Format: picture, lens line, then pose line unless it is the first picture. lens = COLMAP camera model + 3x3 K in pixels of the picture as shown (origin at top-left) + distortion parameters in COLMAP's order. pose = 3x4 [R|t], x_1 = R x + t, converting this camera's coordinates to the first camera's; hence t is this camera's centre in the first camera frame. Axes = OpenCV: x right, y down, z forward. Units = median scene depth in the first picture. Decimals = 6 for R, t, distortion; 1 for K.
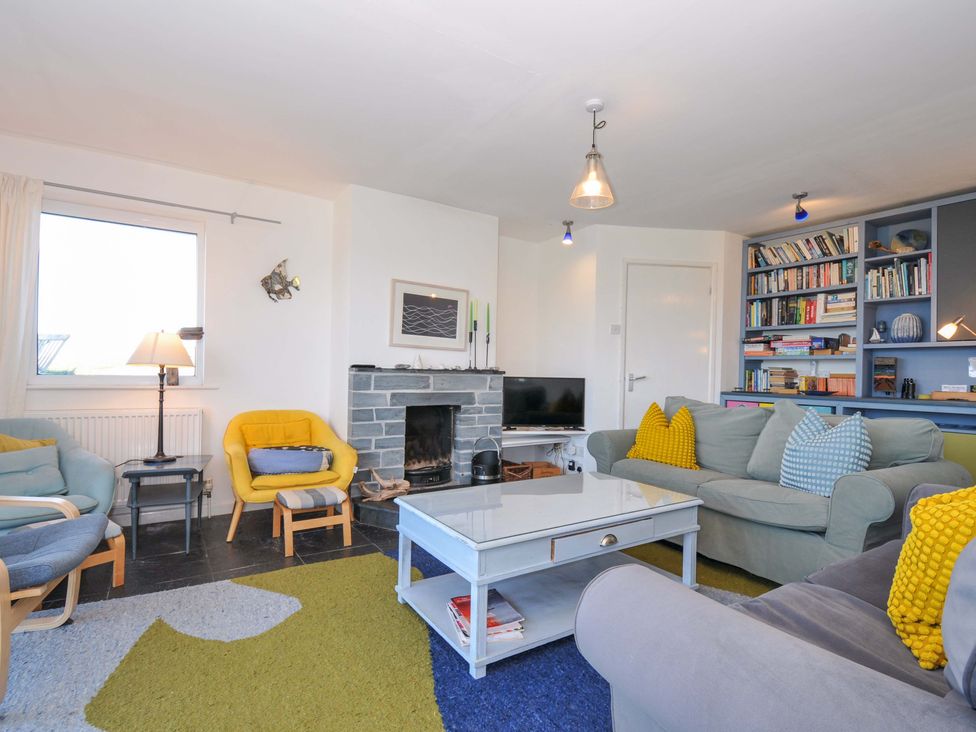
lens RADIAL K [[497.1, 0, 488.2], [0, 497.1, 377.2], [0, 0, 1]] dist [0.018591, -0.029120]
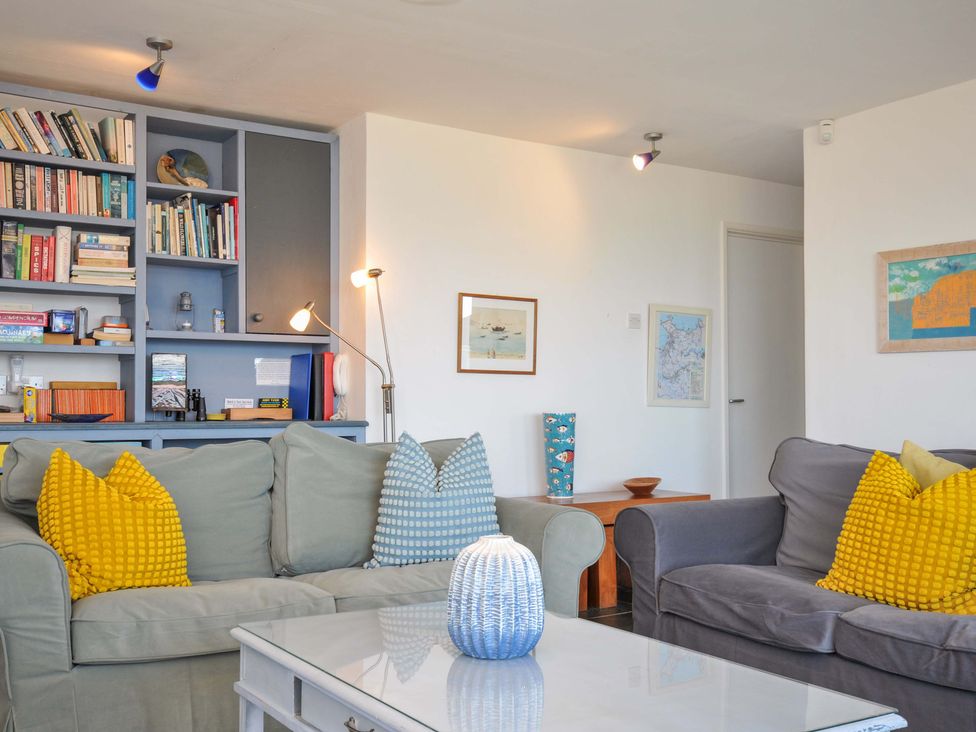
lens RADIAL K [[1042.7, 0, 500.2], [0, 1042.7, 374.7], [0, 0, 1]] dist [0.028887, 0.015033]
pose [[0.004972, 0.013900, 0.999891, -0.455584], [0.008346, 0.999868, -0.013941, 0.006023], [-0.999953, 0.008414, 0.004856, 0.594001]]
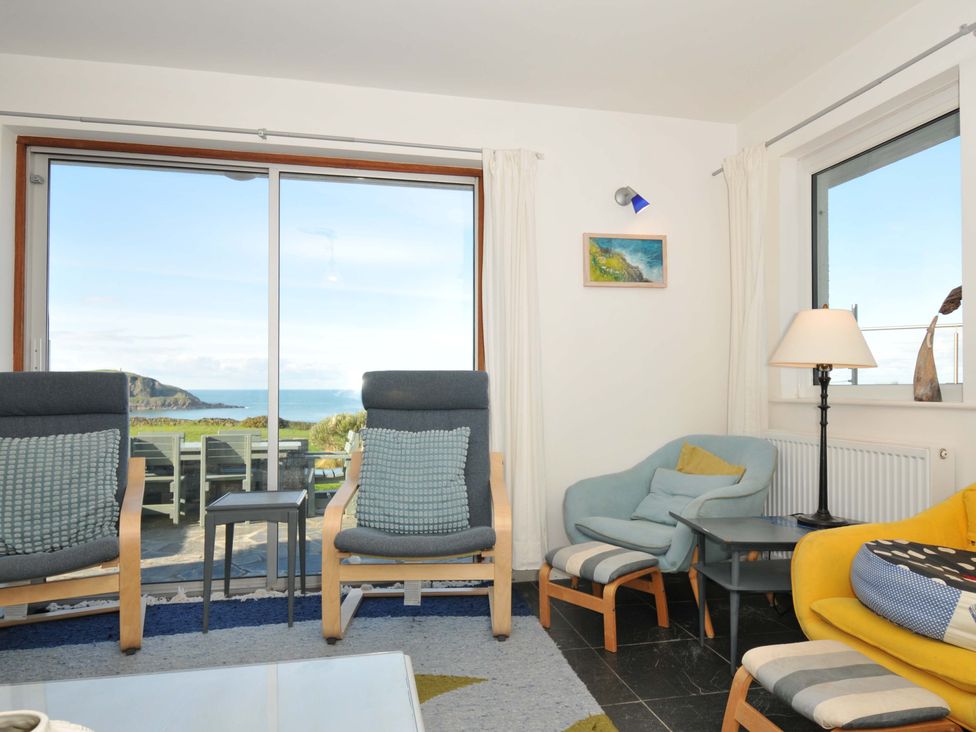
lens RADIAL K [[645.5, 0, 488.6], [0, 645.5, 373.6], [0, 0, 1]] dist [0.024561, -0.042301]
pose [[-0.351478, -0.038115, -0.935420, 0.173659], [-0.016569, 0.999268, -0.034491, 0.017518], [0.936049, 0.003376, -0.351852, 0.728120]]
